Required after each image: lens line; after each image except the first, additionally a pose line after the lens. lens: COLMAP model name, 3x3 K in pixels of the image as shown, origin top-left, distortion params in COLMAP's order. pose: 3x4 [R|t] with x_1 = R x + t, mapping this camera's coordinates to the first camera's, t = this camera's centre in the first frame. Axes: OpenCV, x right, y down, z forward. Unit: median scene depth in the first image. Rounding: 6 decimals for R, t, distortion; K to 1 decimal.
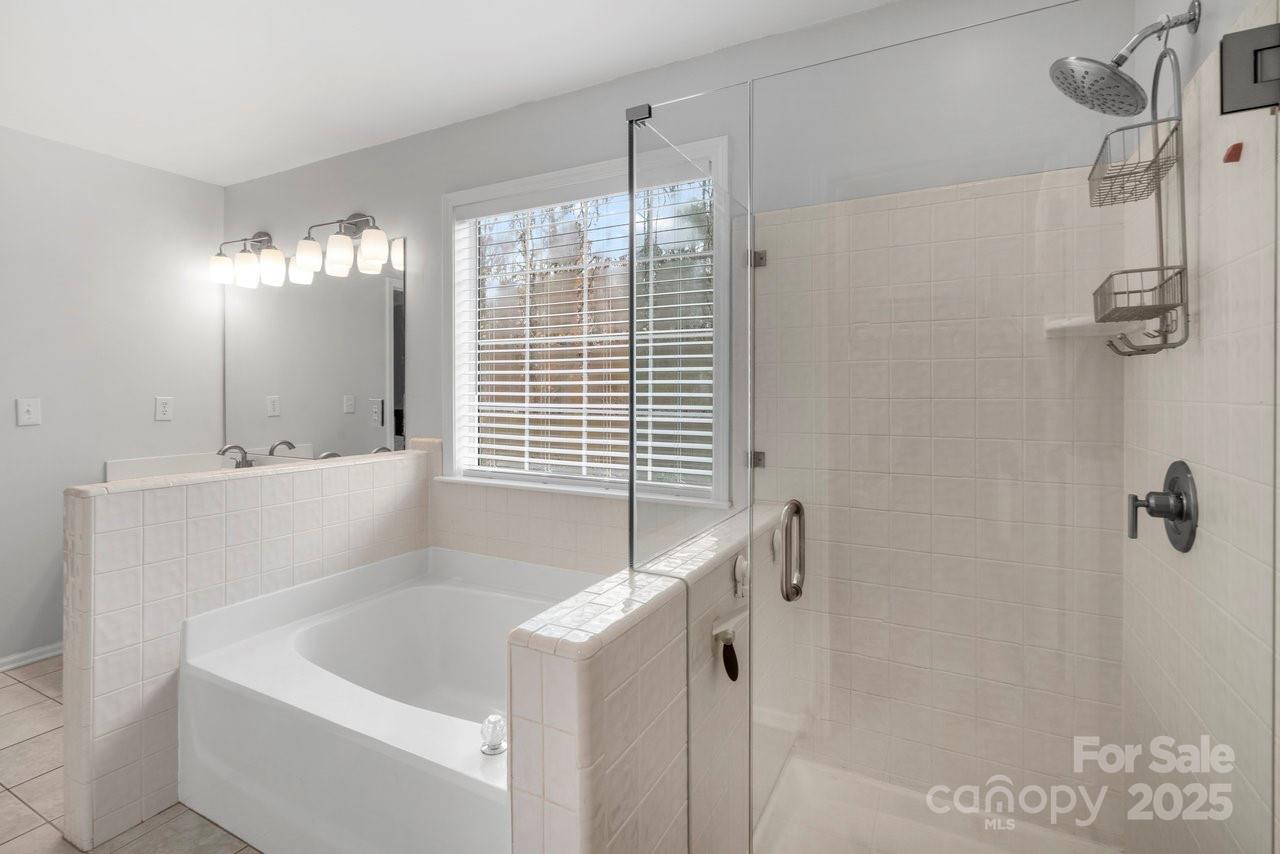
lens RADIAL K [[594.2, 0, 626.6], [0, 594.2, 397.5], [0, 0, 1]] dist [0.000793, -0.000081]
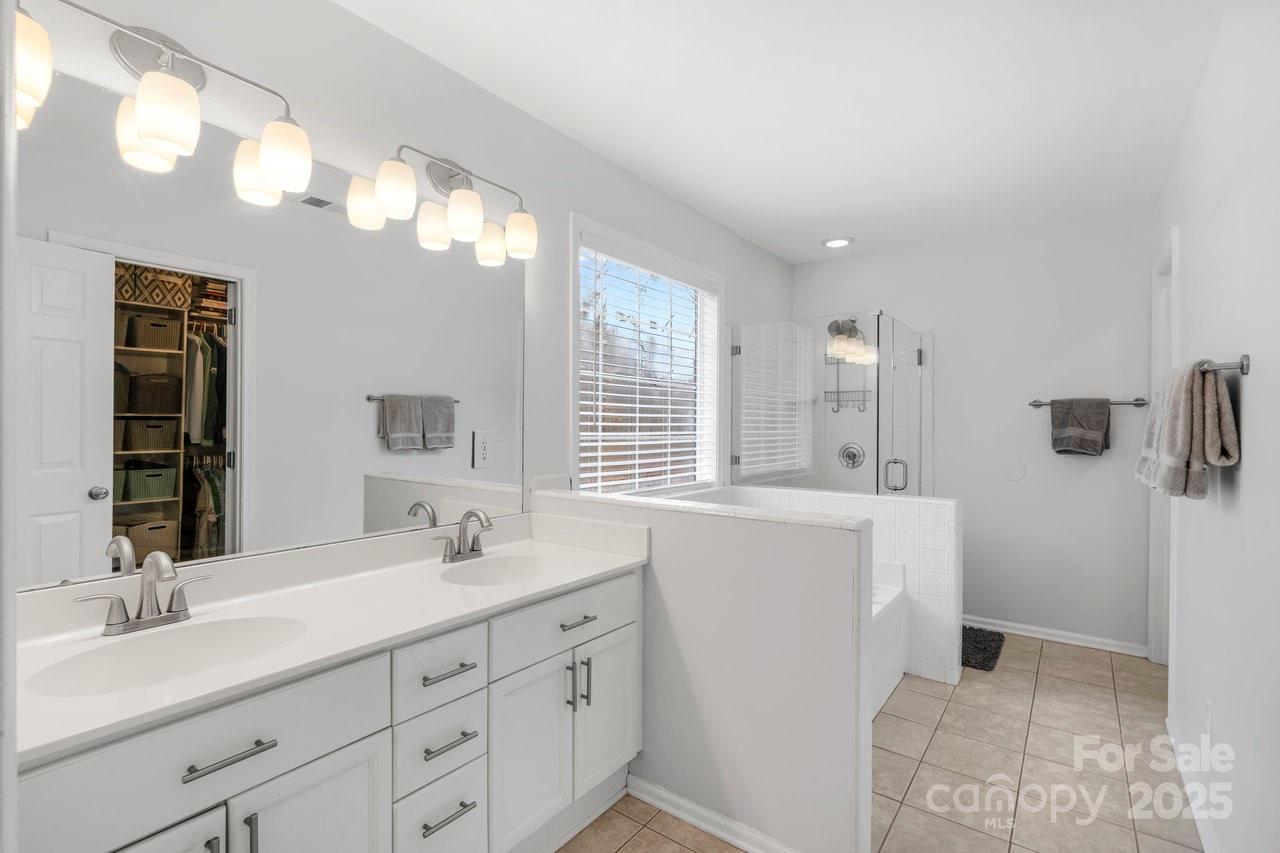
lens RADIAL K [[586.6, 0, 634.7], [0, 586.6, 417.8], [0, 0, 1]] dist [0.000805, 0.000757]
pose [[0.149336, 0.008491, 0.988750, -1.280294], [-0.002011, 0.999964, -0.008283, -0.008739], [-0.988785, -0.000752, 0.149347, 0.813547]]
